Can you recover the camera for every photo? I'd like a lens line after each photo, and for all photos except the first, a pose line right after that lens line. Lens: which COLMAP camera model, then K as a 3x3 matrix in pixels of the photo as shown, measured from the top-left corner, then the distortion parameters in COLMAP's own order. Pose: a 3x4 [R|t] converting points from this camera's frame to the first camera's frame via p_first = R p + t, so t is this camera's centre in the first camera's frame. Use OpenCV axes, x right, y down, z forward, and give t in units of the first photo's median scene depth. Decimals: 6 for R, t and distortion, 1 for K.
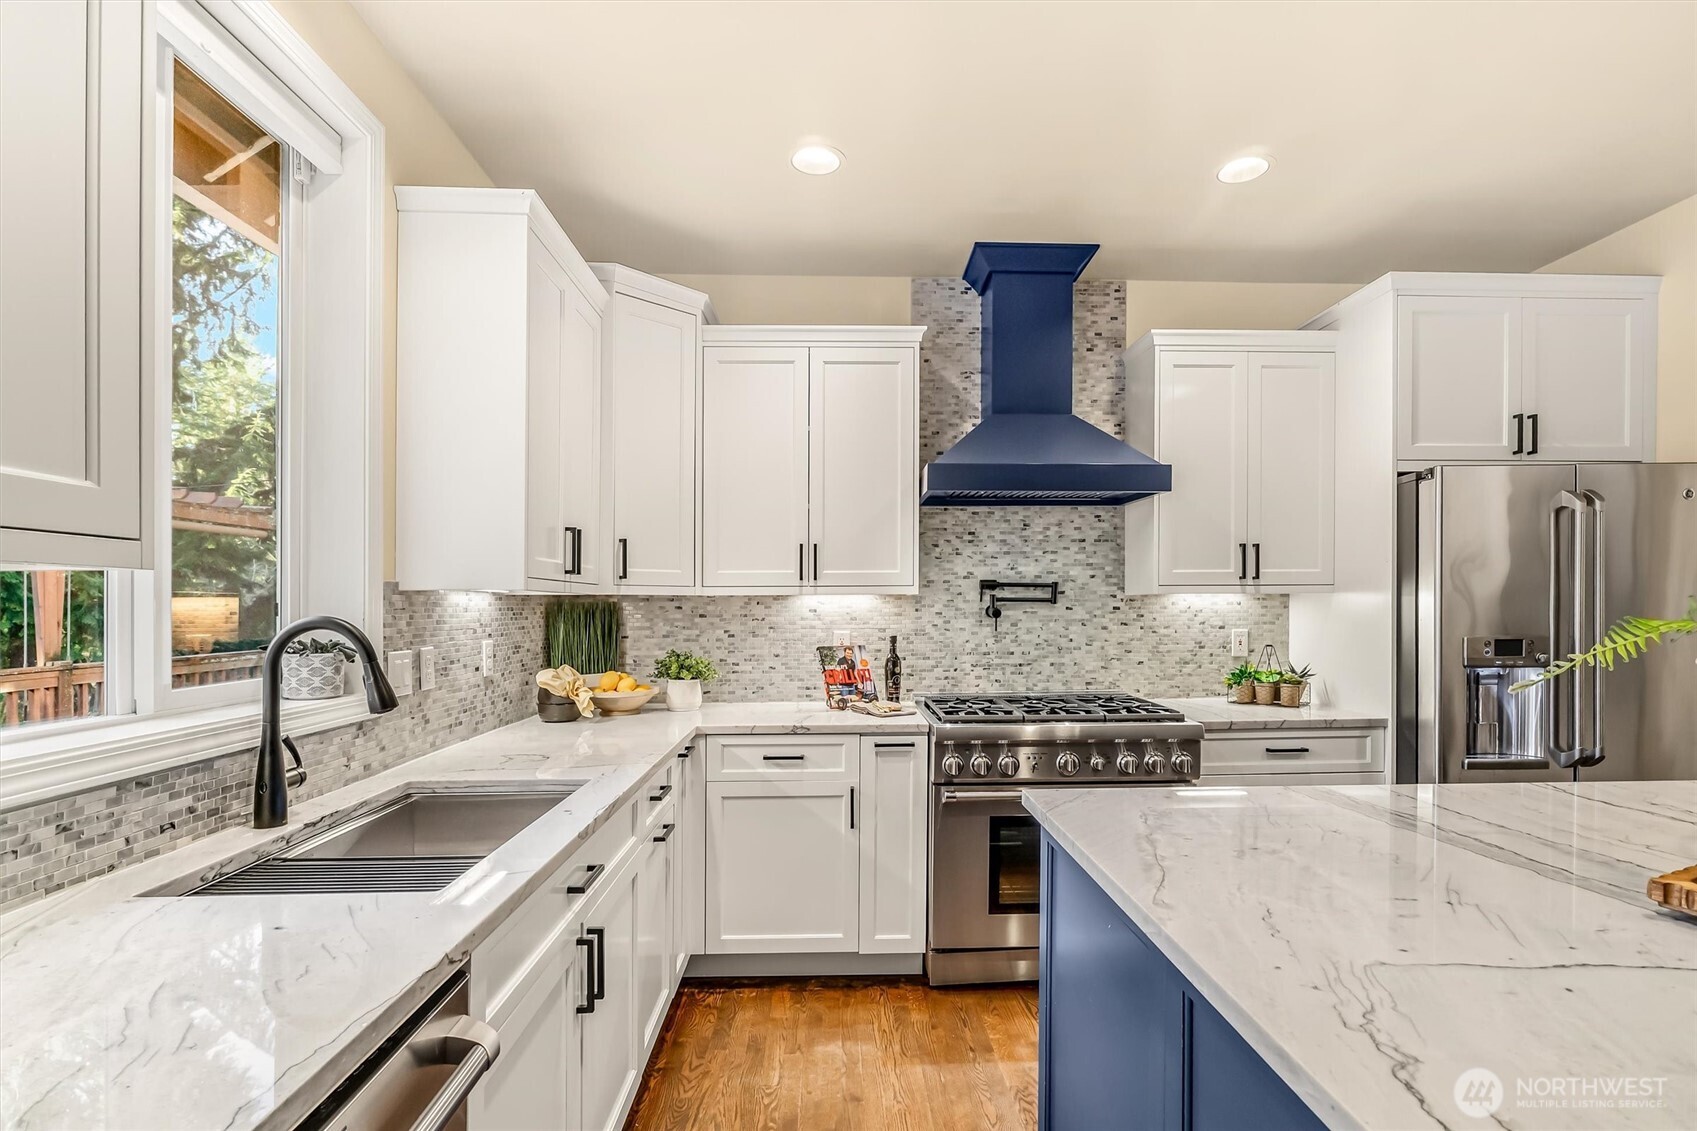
lens RADIAL K [[860.0, 0, 857.7], [0, 860.0, 606.2], [0, 0, 1]] dist [-0.001534, -0.000064]
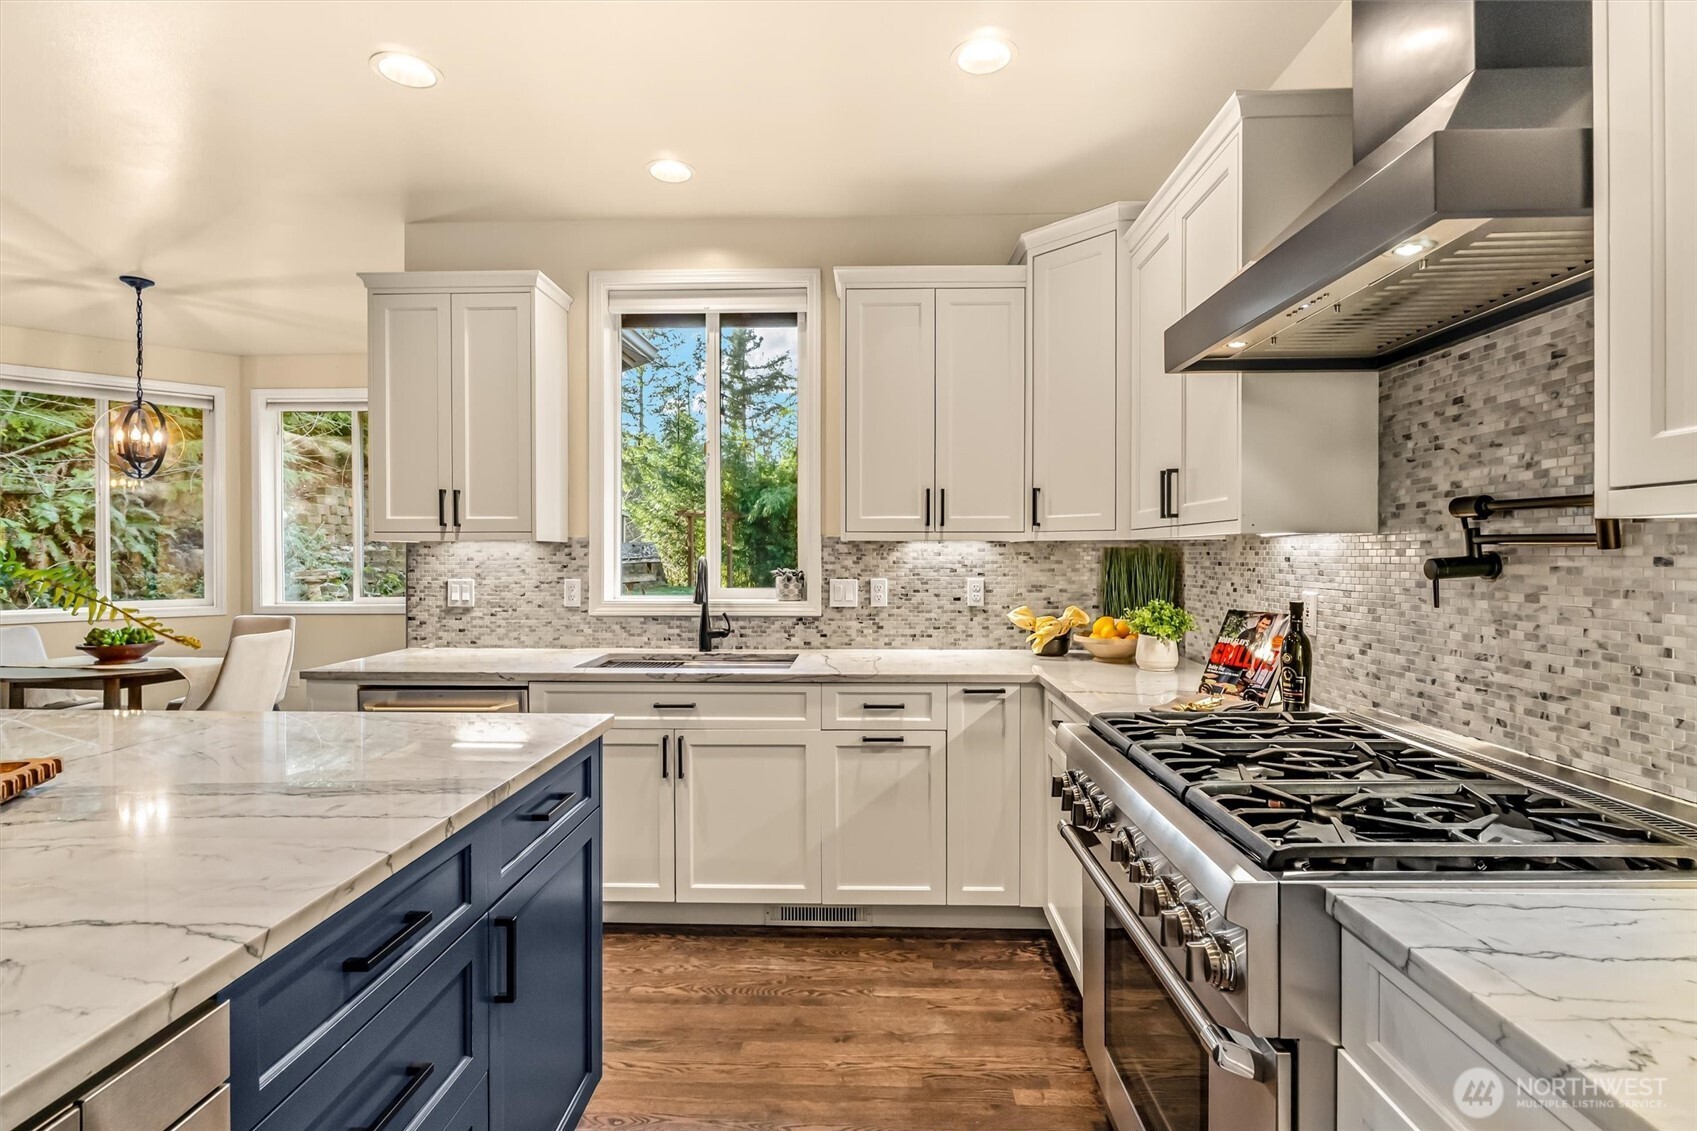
lens RADIAL K [[795.1, 0, 847.8], [0, 795.1, 560.8], [0, 0, 1]] dist [-0.000371, -0.000064]
pose [[-0.061648, 0.014841, -0.997988, 0.595737], [0.002461, 0.999889, 0.014717, -0.003514], [0.998095, -0.001549, -0.061677, 0.693798]]
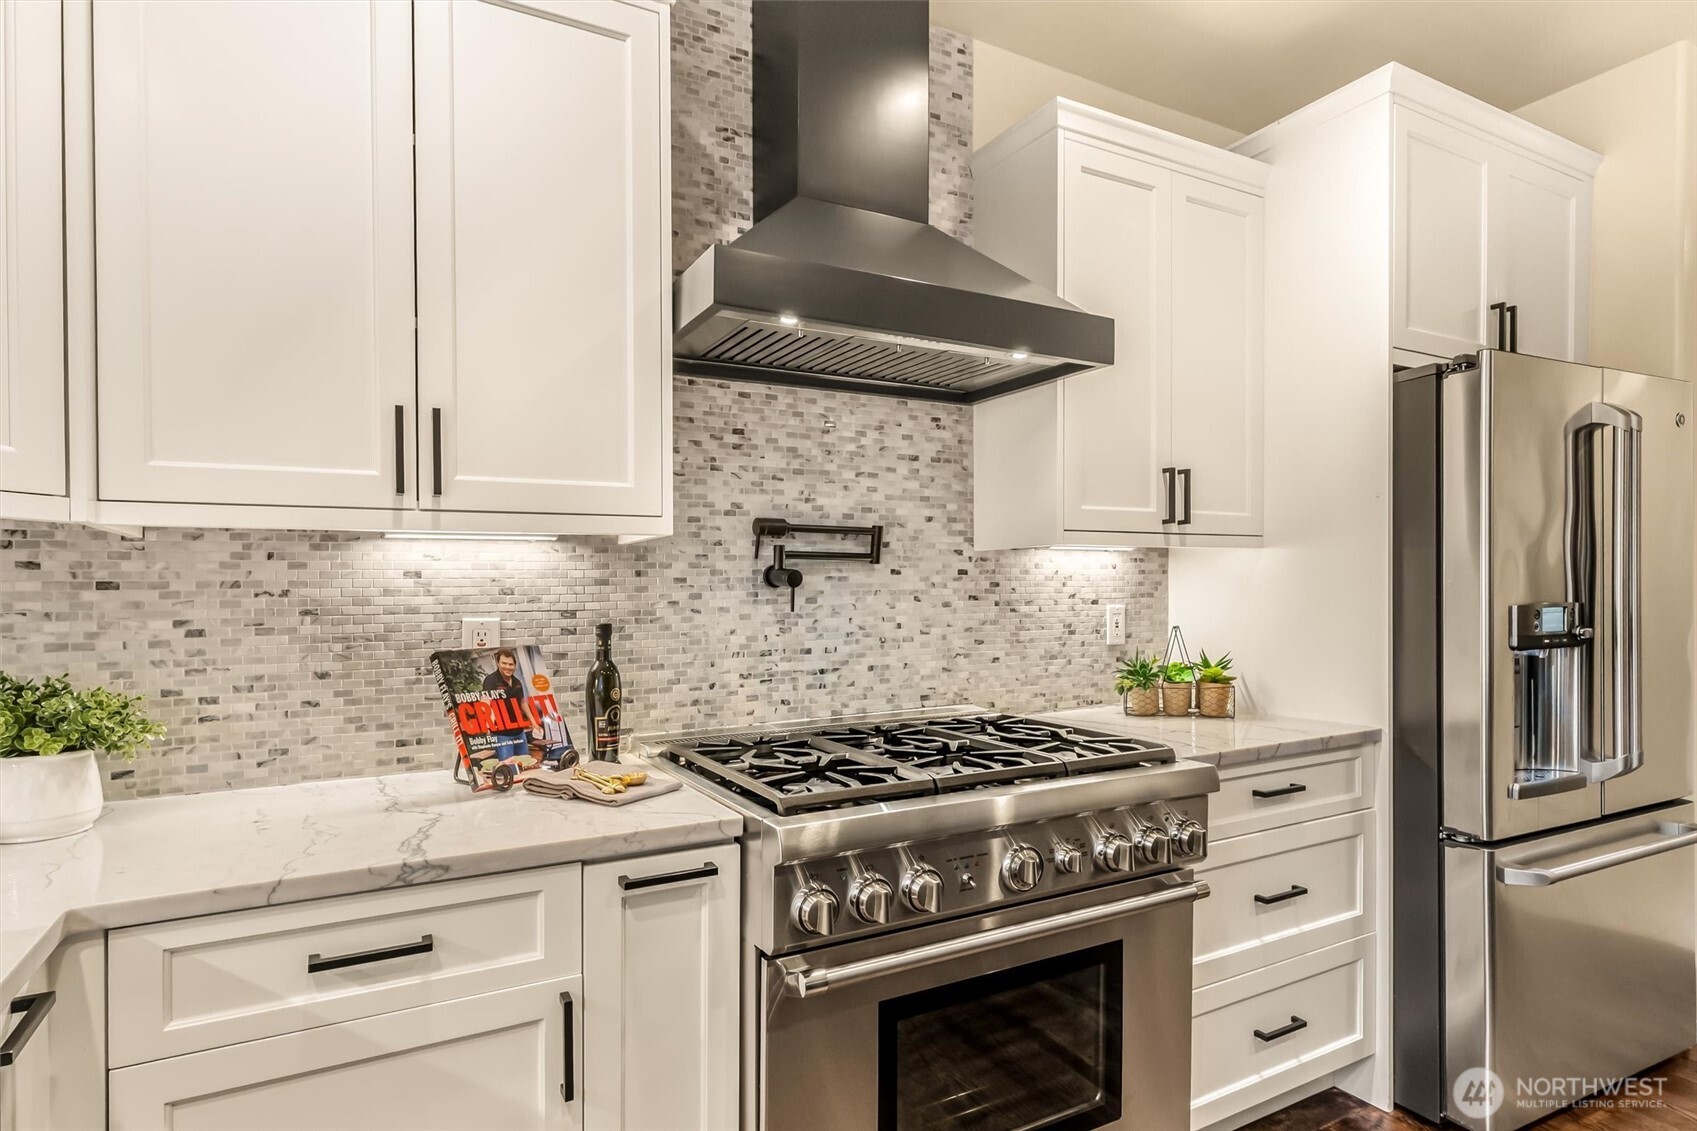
lens RADIAL K [[931.1, 0, 871.4], [0, 931.1, 602.4], [0, 0, 1]] dist [0.002520, 0.001608]
pose [[0.885305, -0.010102, 0.464900, -0.066590], [0.007602, 0.999945, 0.007253, 0.018776], [-0.464948, -0.002888, 0.885333, 0.446391]]
